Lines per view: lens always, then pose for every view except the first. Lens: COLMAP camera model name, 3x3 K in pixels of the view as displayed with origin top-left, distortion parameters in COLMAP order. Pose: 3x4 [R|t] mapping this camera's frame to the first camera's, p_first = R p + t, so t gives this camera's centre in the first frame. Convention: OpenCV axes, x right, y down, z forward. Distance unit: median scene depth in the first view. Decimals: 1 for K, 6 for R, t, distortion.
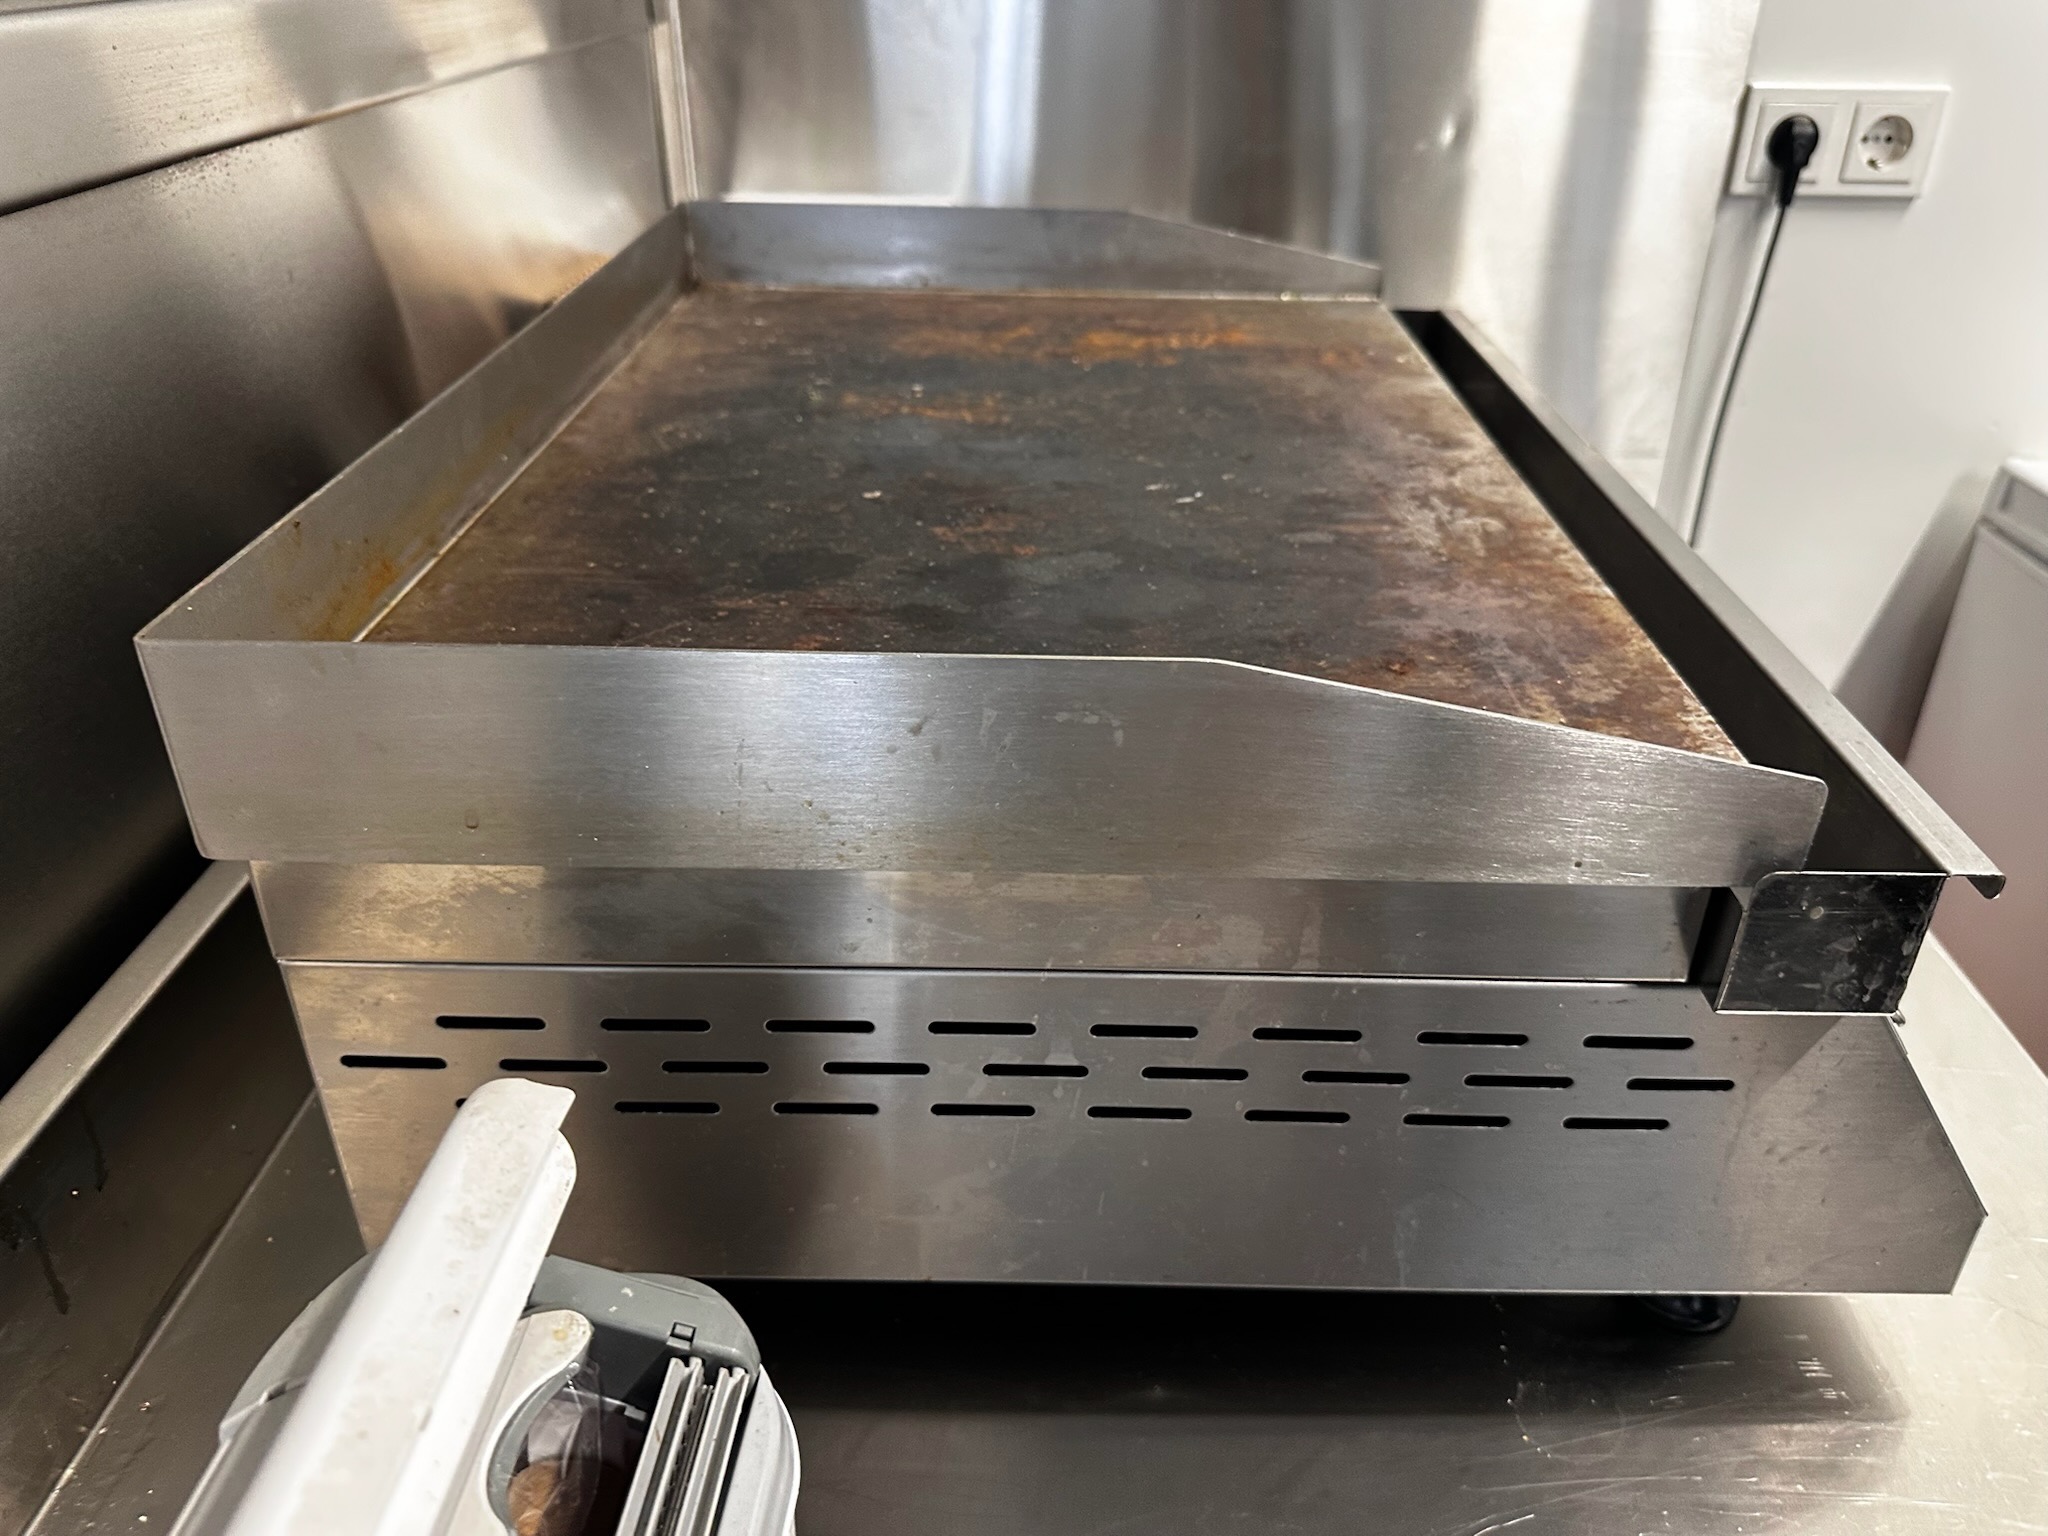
lens RADIAL K [[1492.5, 0, 1025.2], [0, 1492.5, 772.7], [0, 0, 1]] dist [0.037157, 0.000602]
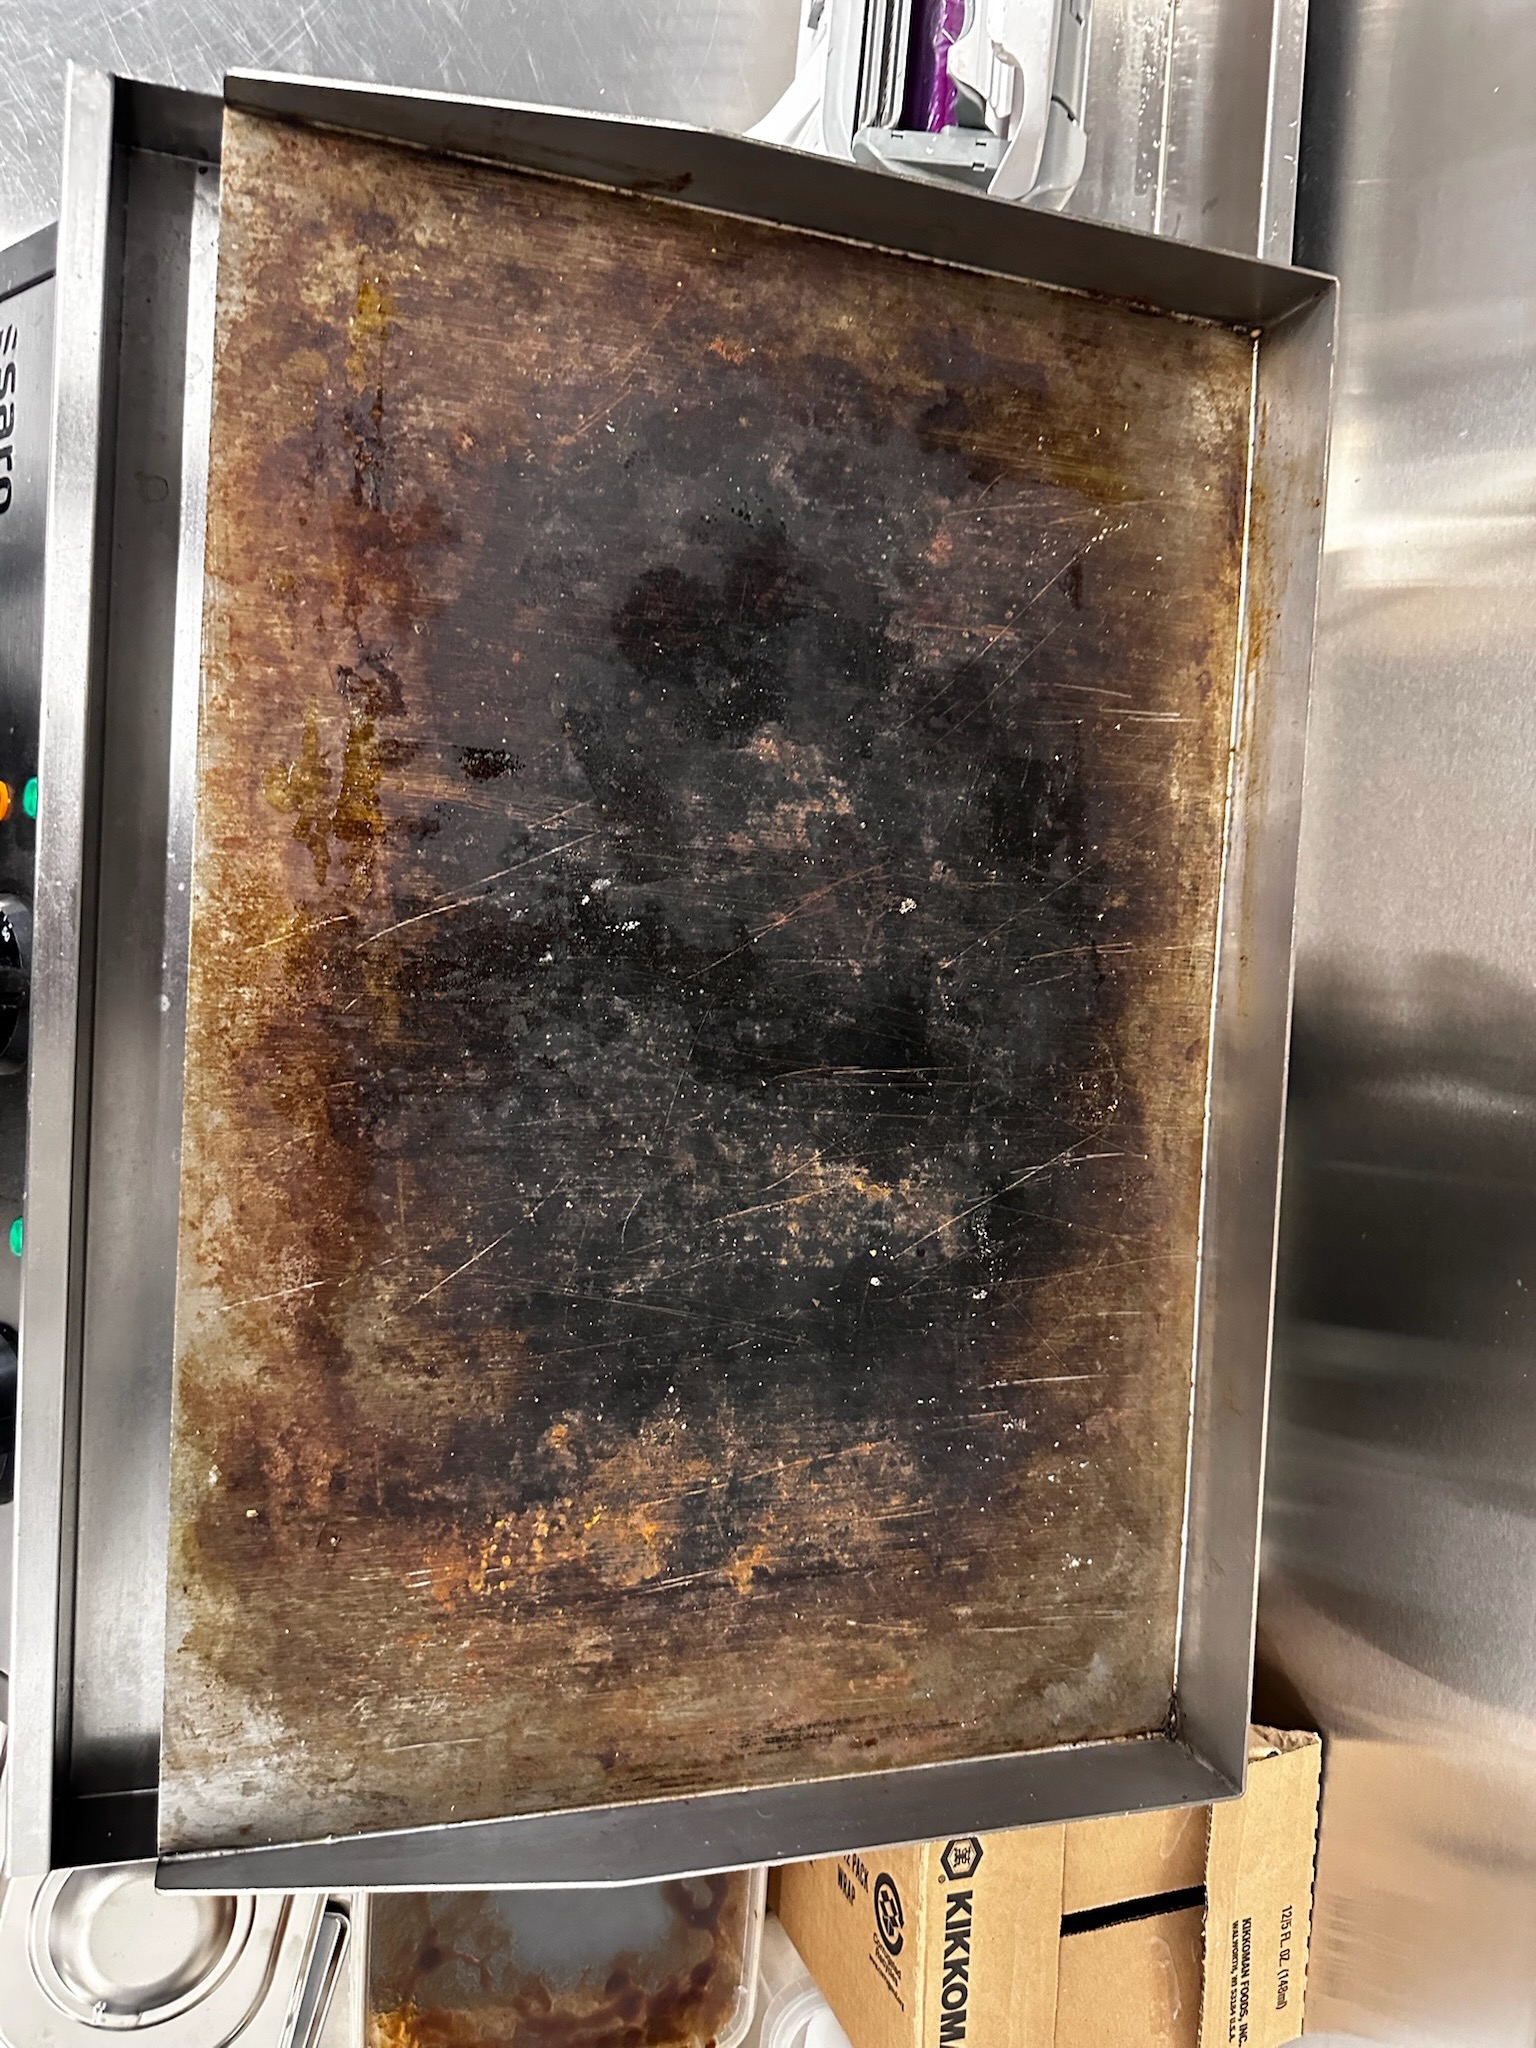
lens RADIAL K [[1468.2, 0, 753.4], [0, 1468.2, 1020.8], [0, 0, 1]] dist [0.013959, -0.022572]
pose [[-0.944952, -0.027912, -0.326018, 0.313723], [-0.263422, -0.526145, 0.808567, -0.990022], [-0.194101, 0.849937, 0.489829, 0.605849]]
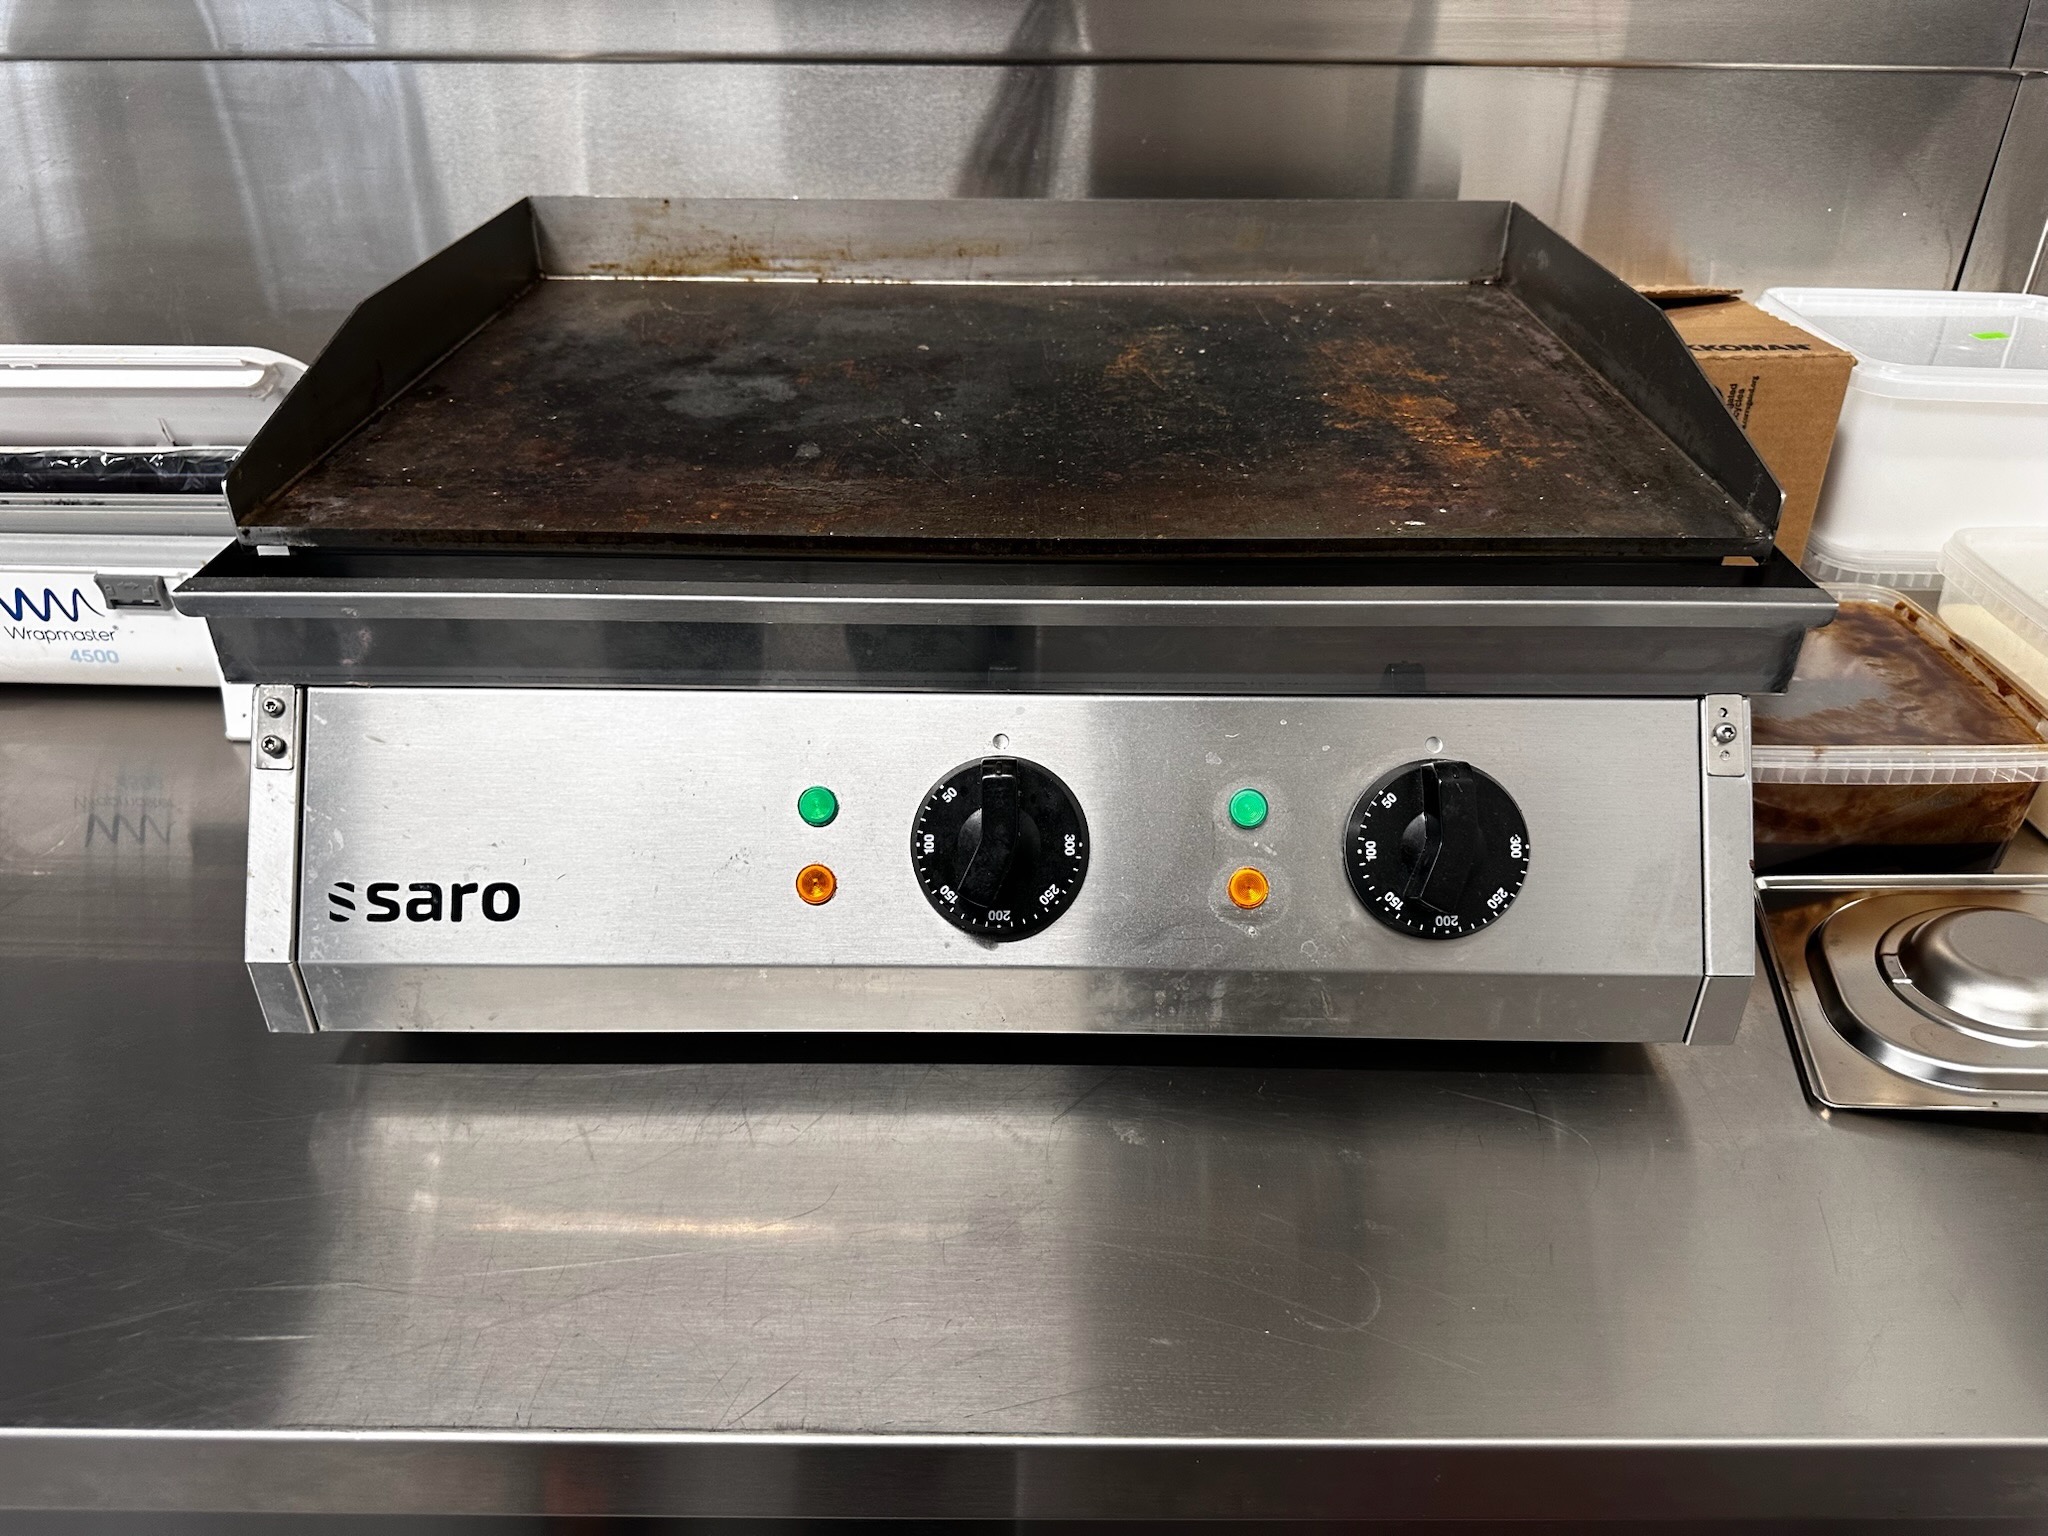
lens RADIAL K [[1468.2, 0, 1021.3], [0, 1468.2, 757.9], [0, 0, 1]] dist [0.013959, -0.022572]
pose [[-0.008639, 0.501551, -0.865085, 1.240734], [-0.504834, 0.744587, 0.436731, -0.536240], [0.863173, 0.440497, 0.246767, 0.910839]]
